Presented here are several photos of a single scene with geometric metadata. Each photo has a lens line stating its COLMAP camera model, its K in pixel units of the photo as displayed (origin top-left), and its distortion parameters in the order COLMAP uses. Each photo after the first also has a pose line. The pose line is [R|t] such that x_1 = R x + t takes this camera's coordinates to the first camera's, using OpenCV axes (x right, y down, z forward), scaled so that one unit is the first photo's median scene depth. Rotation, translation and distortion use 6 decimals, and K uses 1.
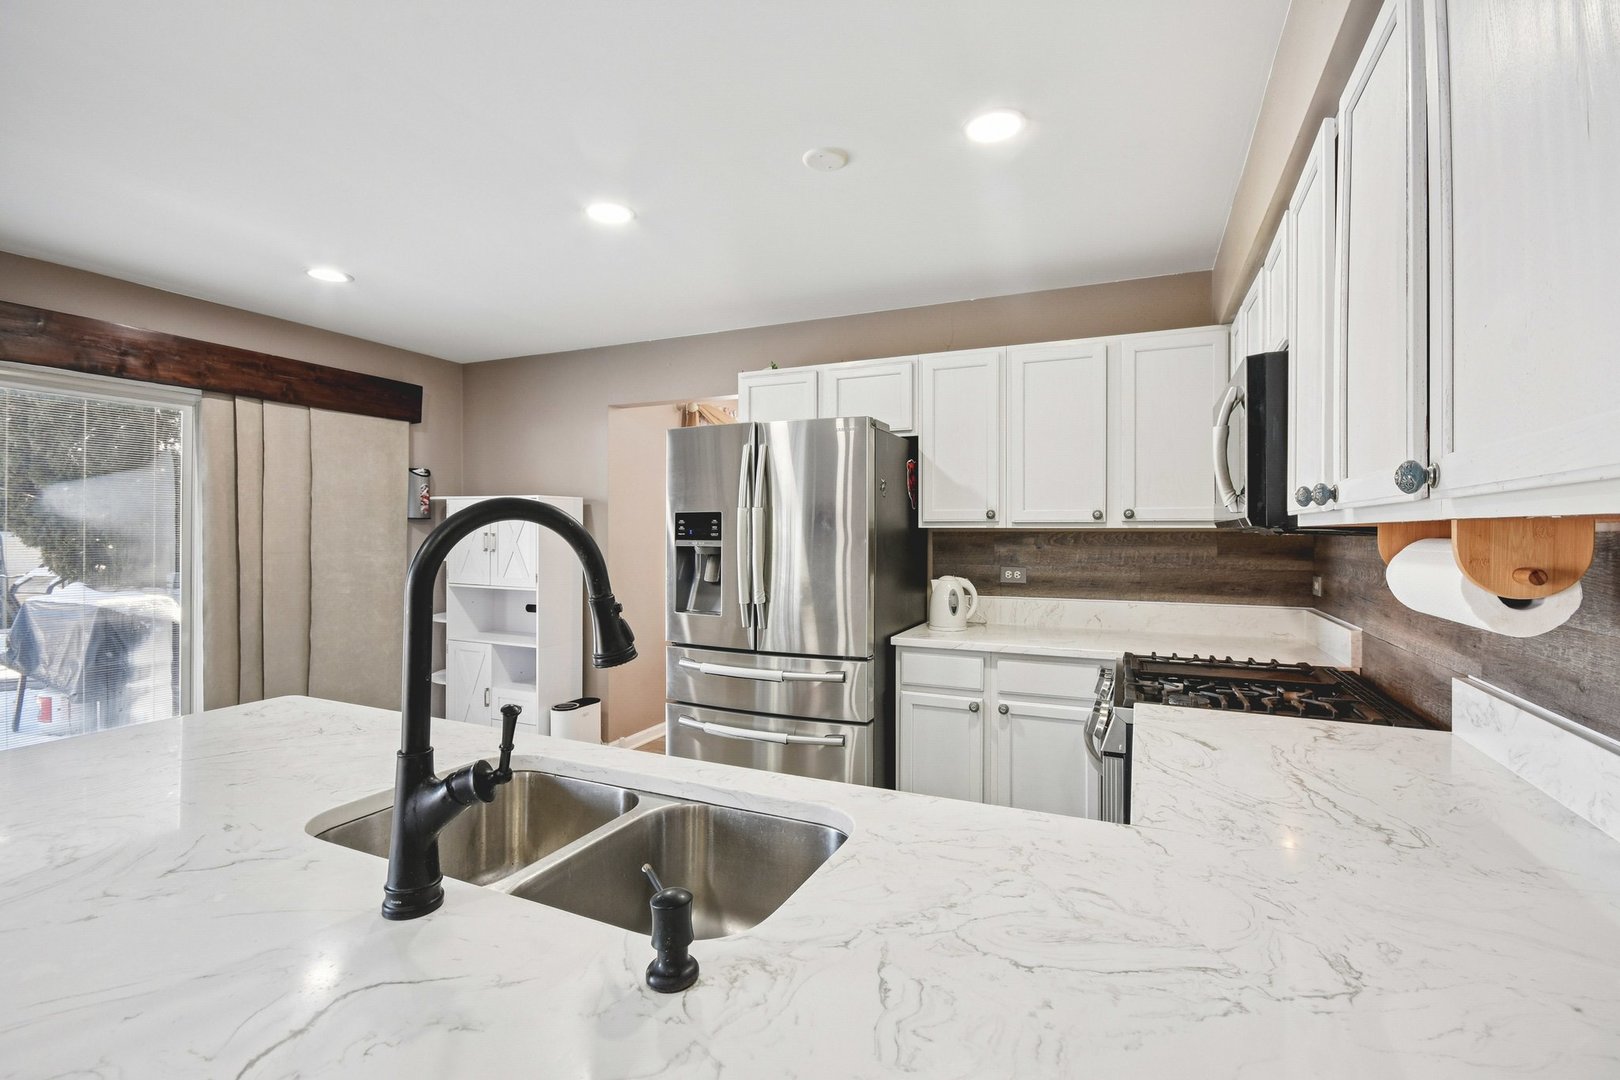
lens RADIAL K [[724.8, 0, 810.0], [0, 724.8, 540.0], [0, 0, 1]] dist [-0.001420, 0.000233]
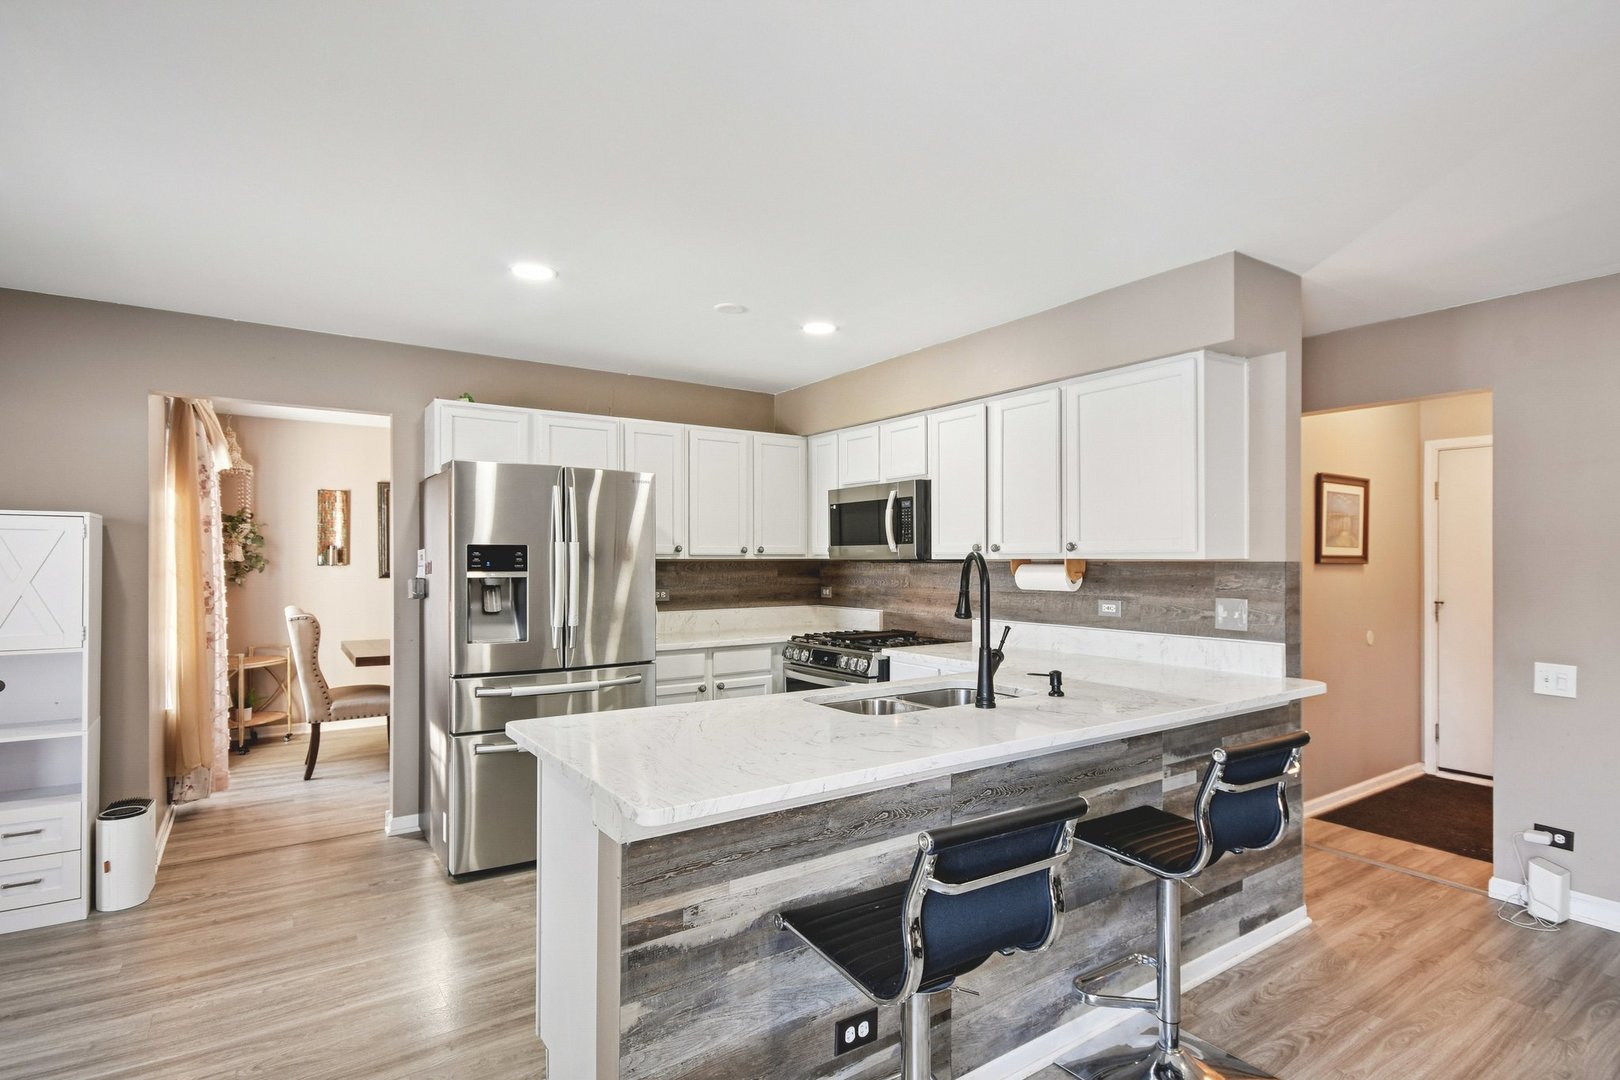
lens RADIAL K [[822.4, 0, 810.9], [0, 822.4, 558.8], [0, 0, 1]] dist [0.000172, 0.000114]
pose [[0.519273, -0.002487, 0.854605, -0.971200], [0.012501, 0.999911, -0.004687, -0.007134], [-0.854517, 0.013117, 0.519257, 0.002620]]
